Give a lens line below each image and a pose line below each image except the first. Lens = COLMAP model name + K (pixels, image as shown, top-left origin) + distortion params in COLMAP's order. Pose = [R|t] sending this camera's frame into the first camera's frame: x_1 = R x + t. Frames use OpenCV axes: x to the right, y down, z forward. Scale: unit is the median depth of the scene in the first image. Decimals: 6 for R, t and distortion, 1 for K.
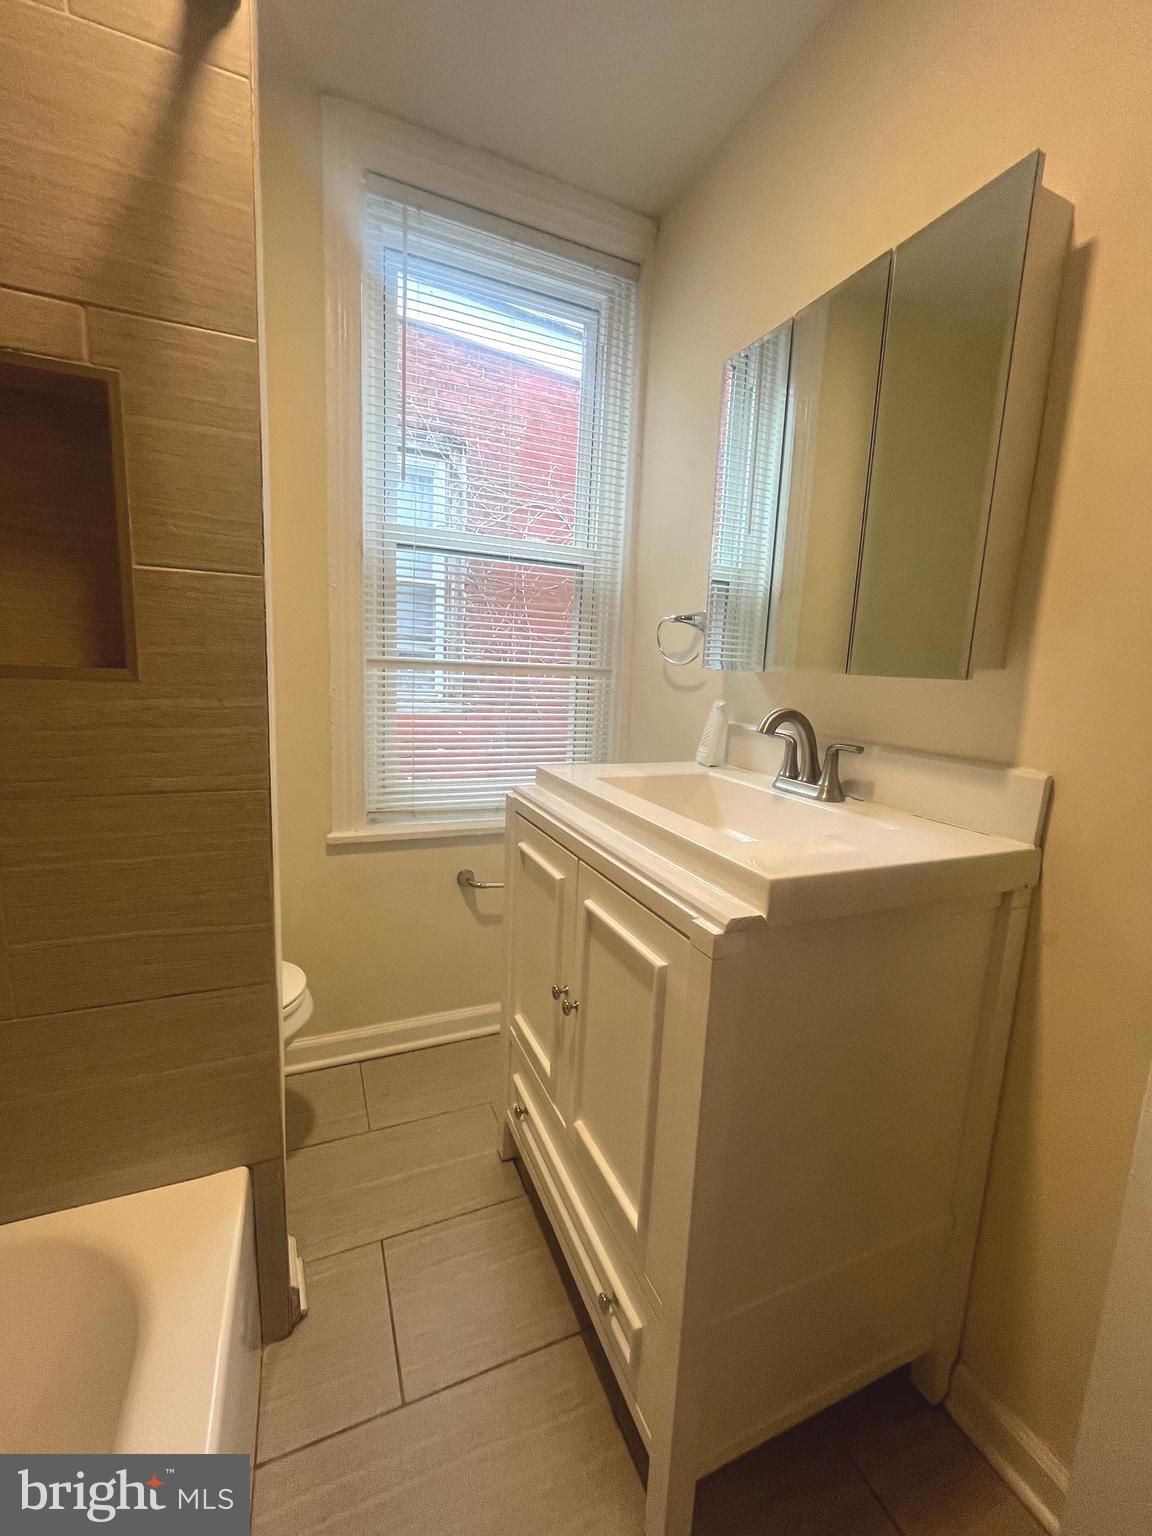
lens RADIAL K [[625.0, 0, 576.1], [0, 625.0, 763.5], [0, 0, 1]] dist [-0.001222, -0.000015]
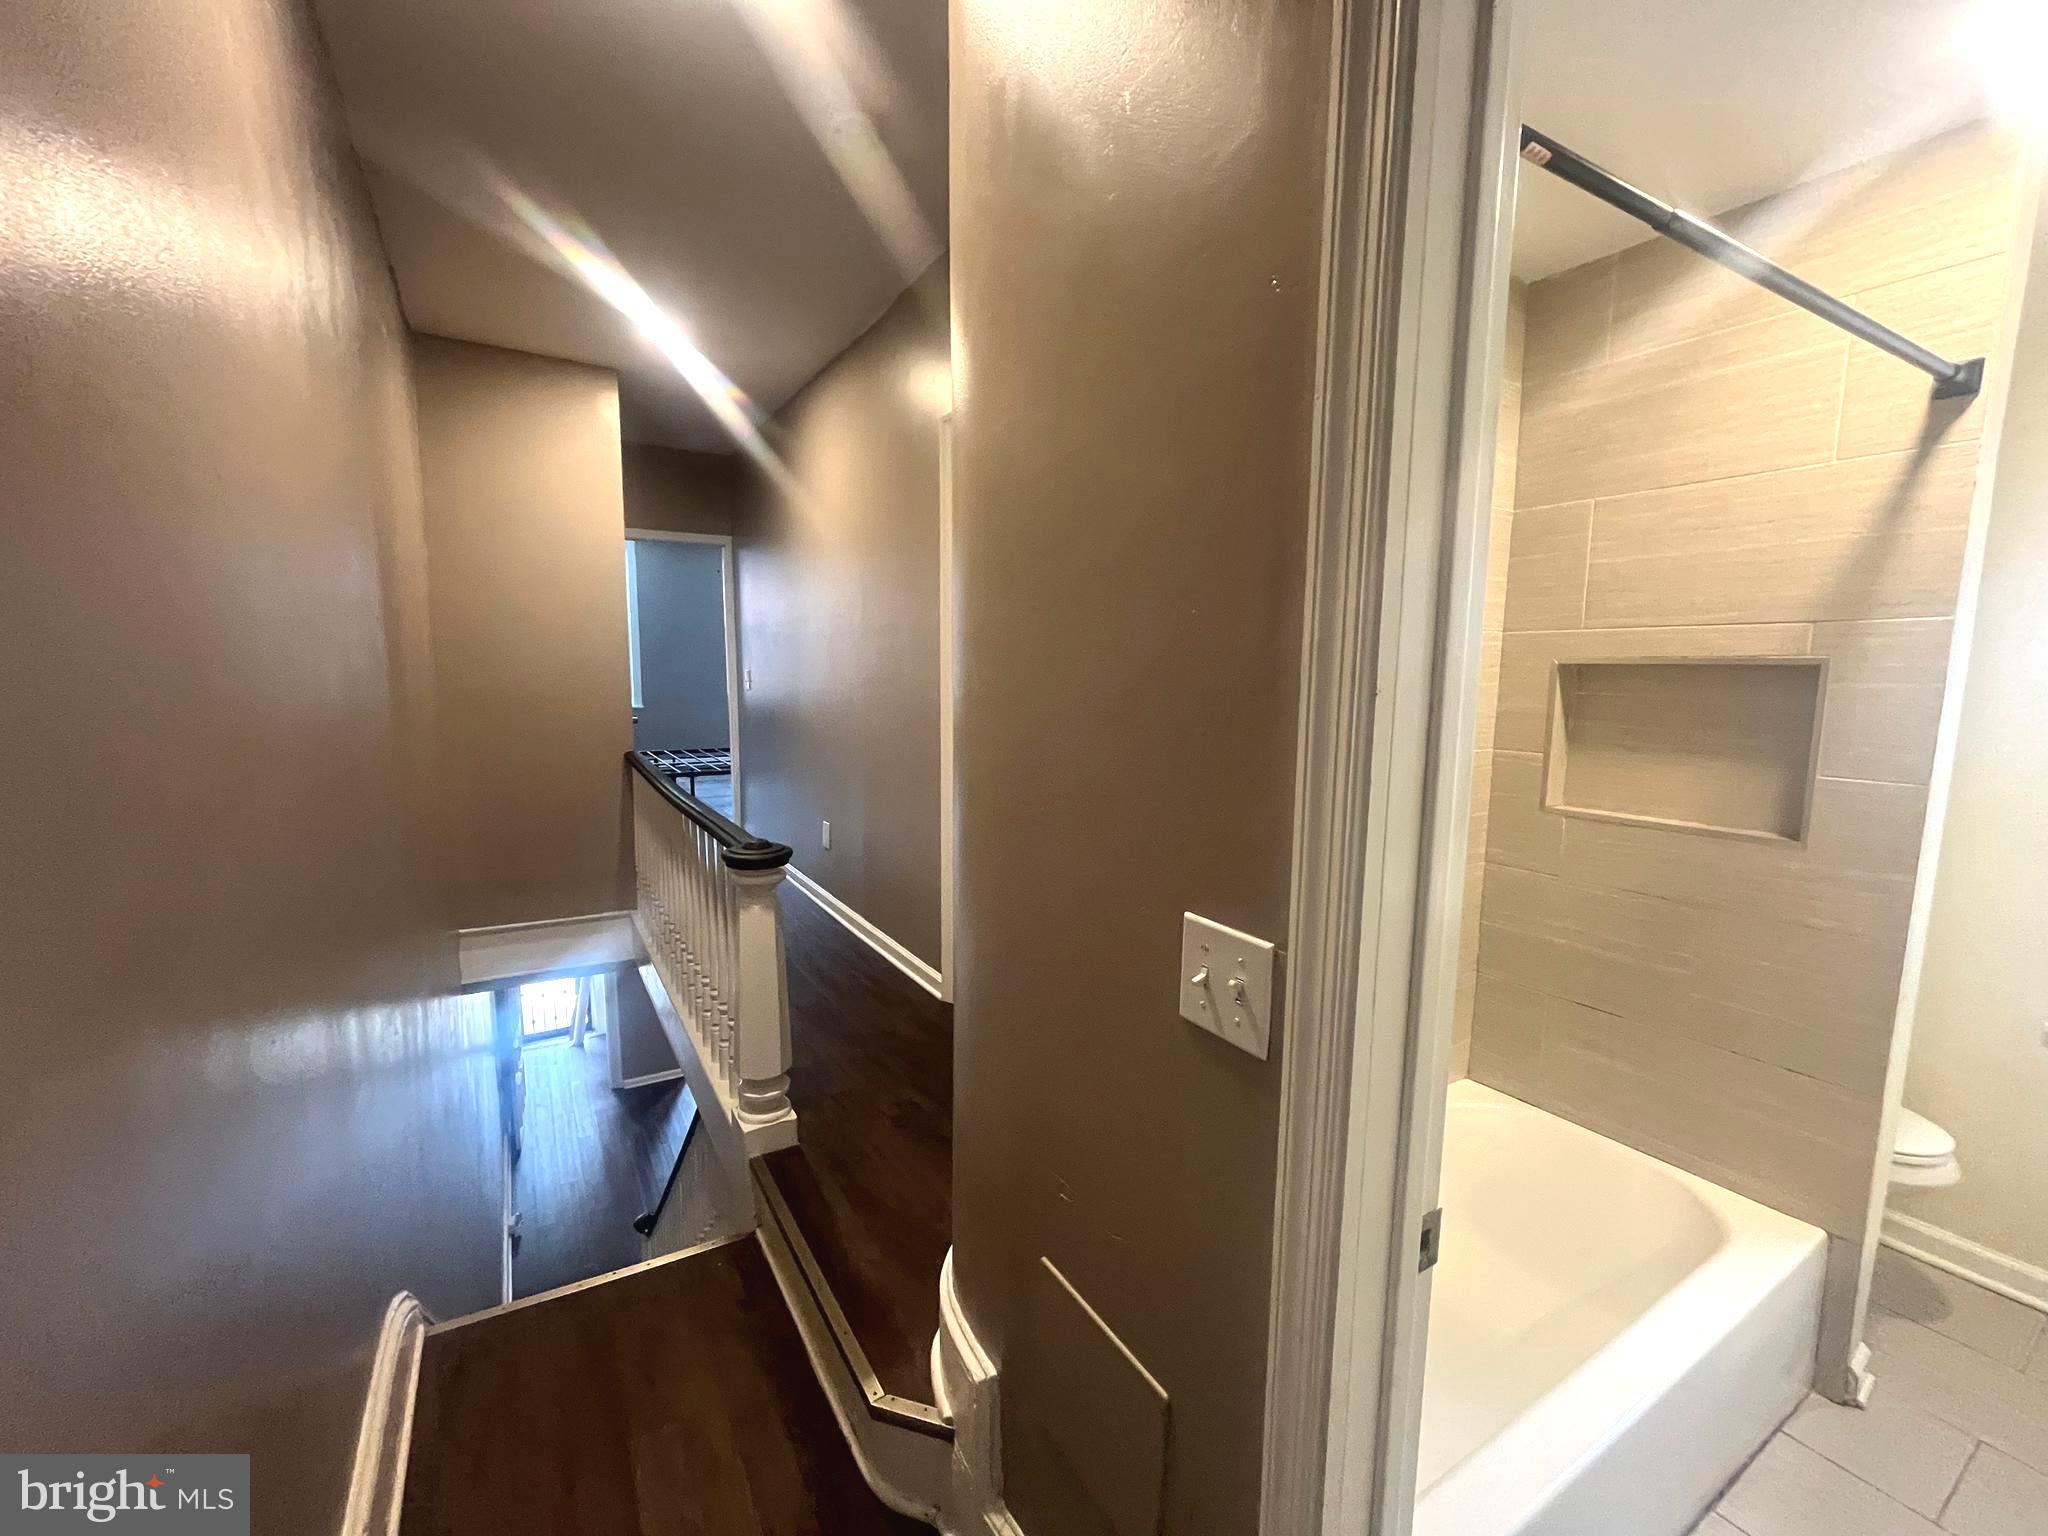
lens RADIAL K [[833.3, 0, 1011.0], [0, 833.3, 771.6], [0, 0, 1]] dist [-0.001222, -0.000015]
pose [[0.143271, 0.079611, -0.986476, 0.891397], [-0.152705, 0.986601, 0.057443, -0.130866], [0.977832, 0.142410, 0.153508, -1.090142]]
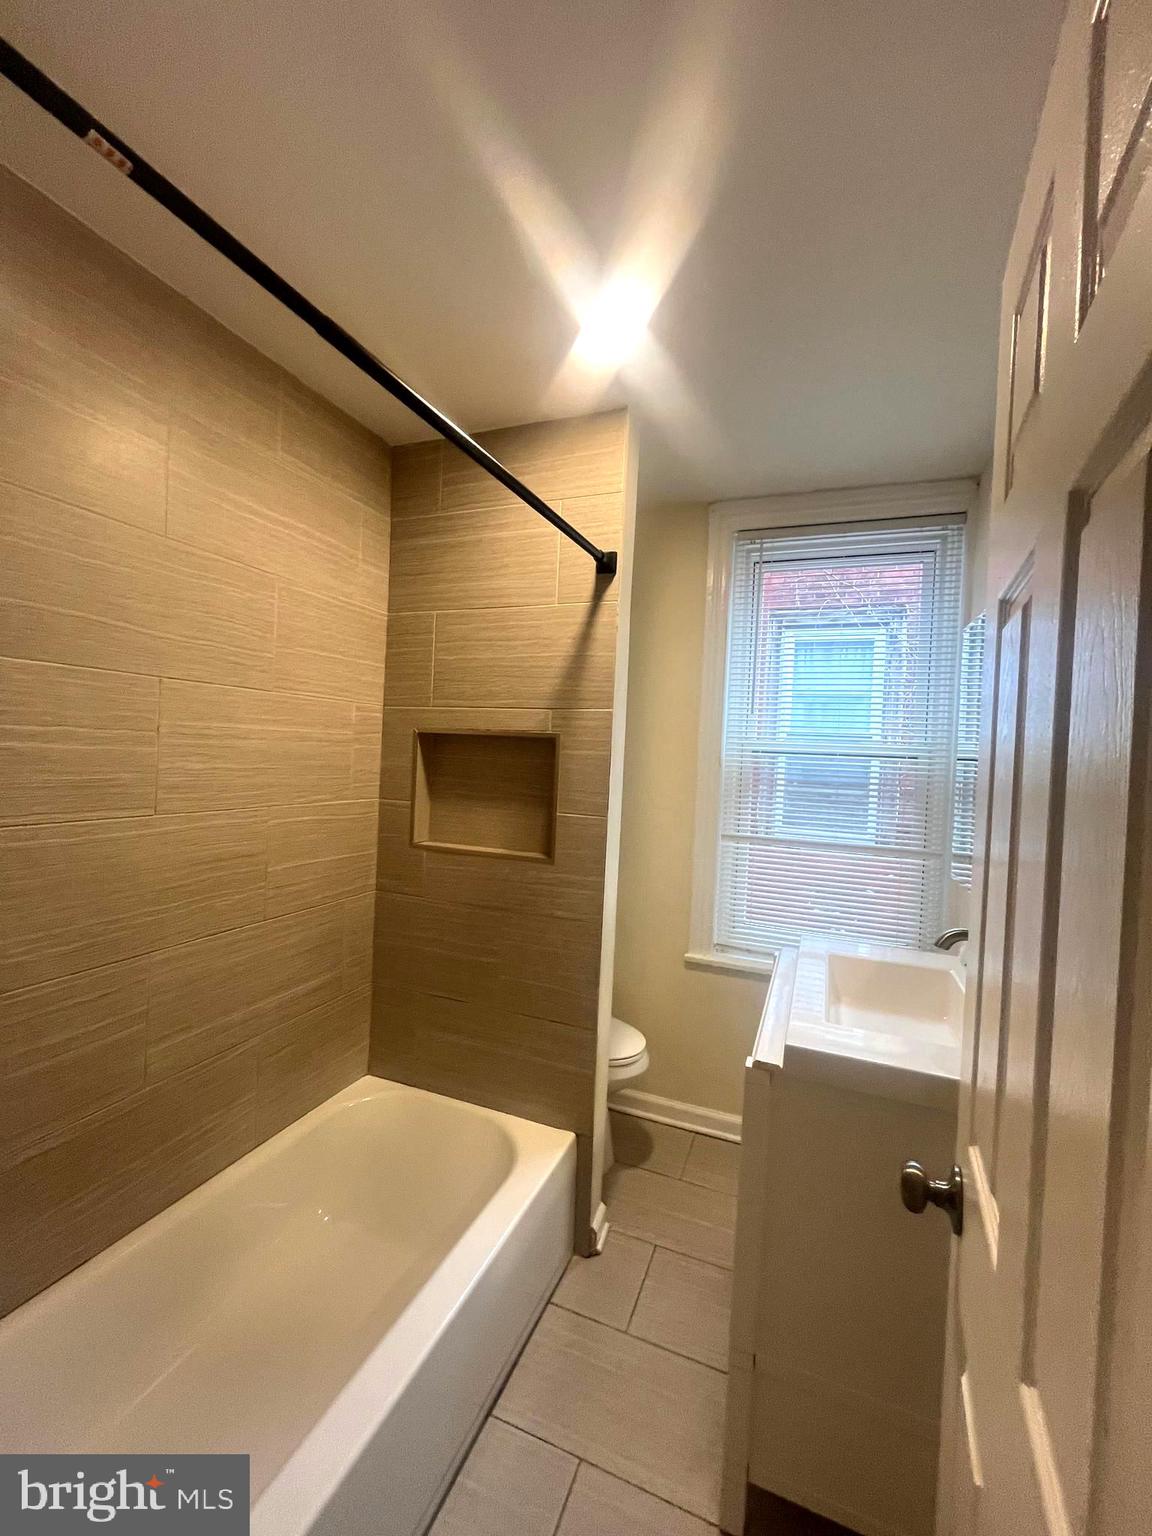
lens RADIAL K [[625.0, 0, 576.5], [0, 625.0, 762.9], [0, 0, 1]] dist [-0.001222, -0.000015]
pose [[0.710511, -0.002545, -0.703681, 0.806212], [-0.121387, 0.984559, -0.126126, -0.197772], [0.693137, 0.175032, 0.699232, -0.481382]]
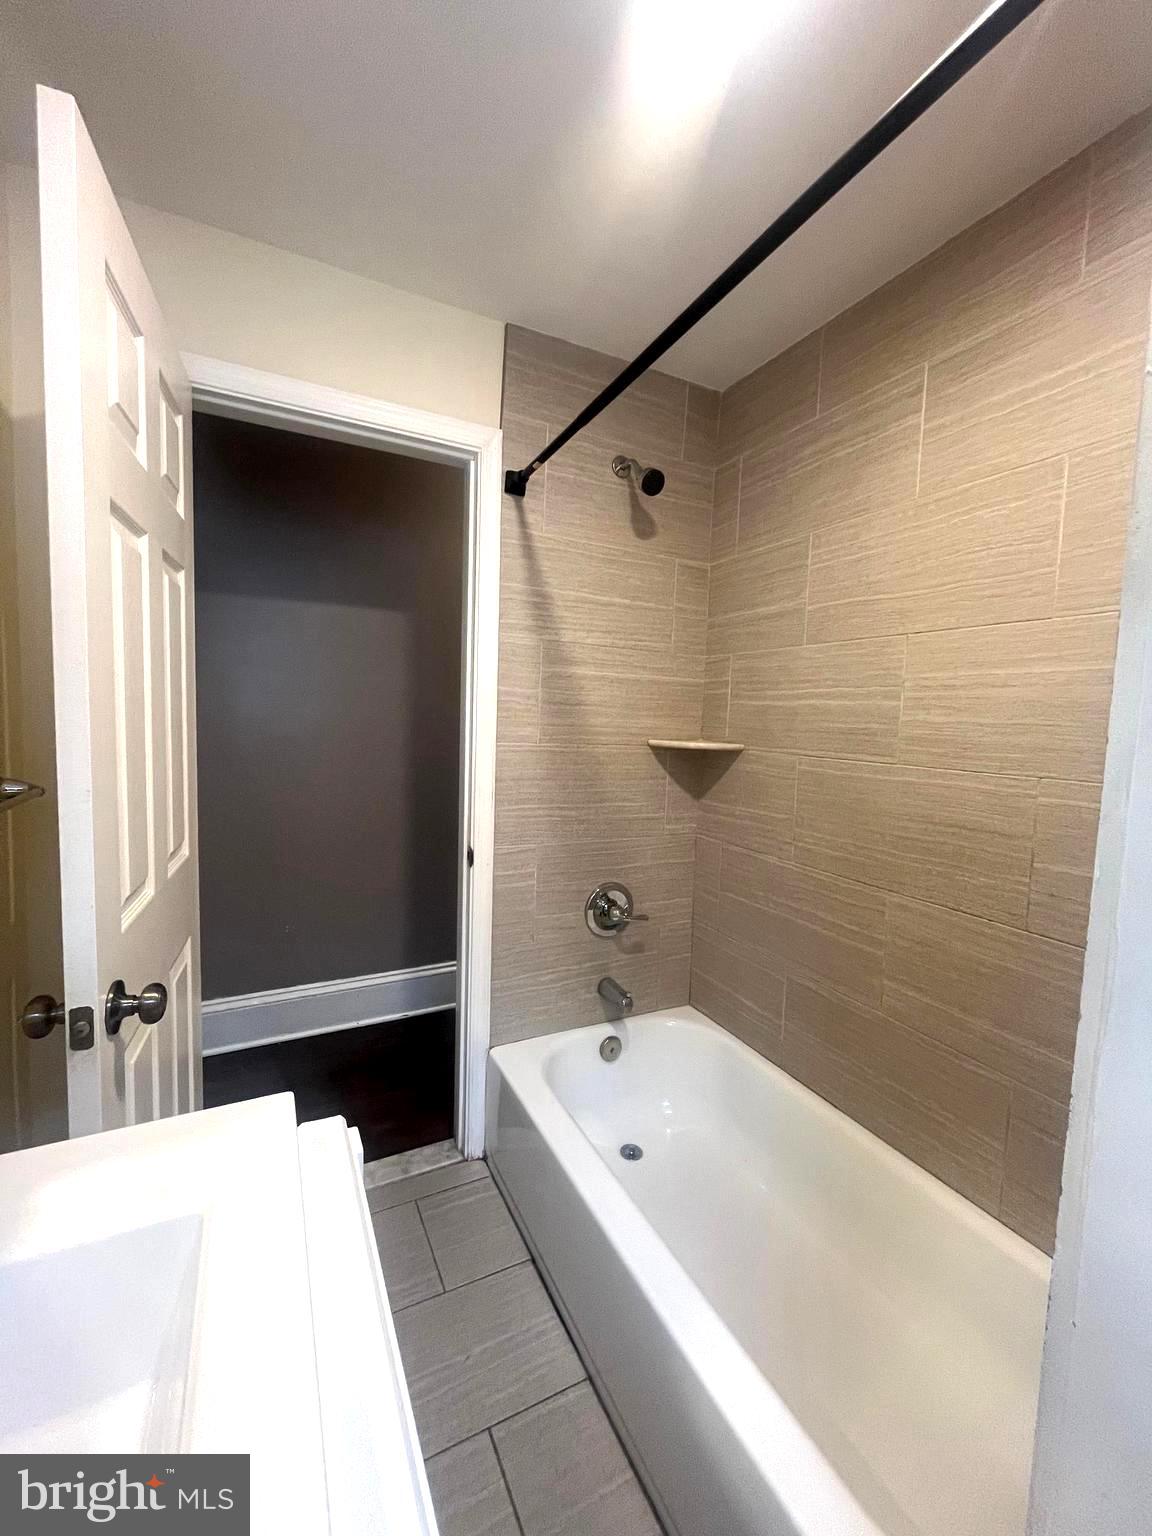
lens RADIAL K [[625.0, 0, 577.8], [0, 625.0, 765.3], [0, 0, 1]] dist [-0.001222, -0.000015]
pose [[-0.994637, -0.070543, -0.075636, -0.347959], [-0.086212, 0.969479, 0.229518, -0.529321], [0.057136, 0.234808, -0.970361, 2.133679]]
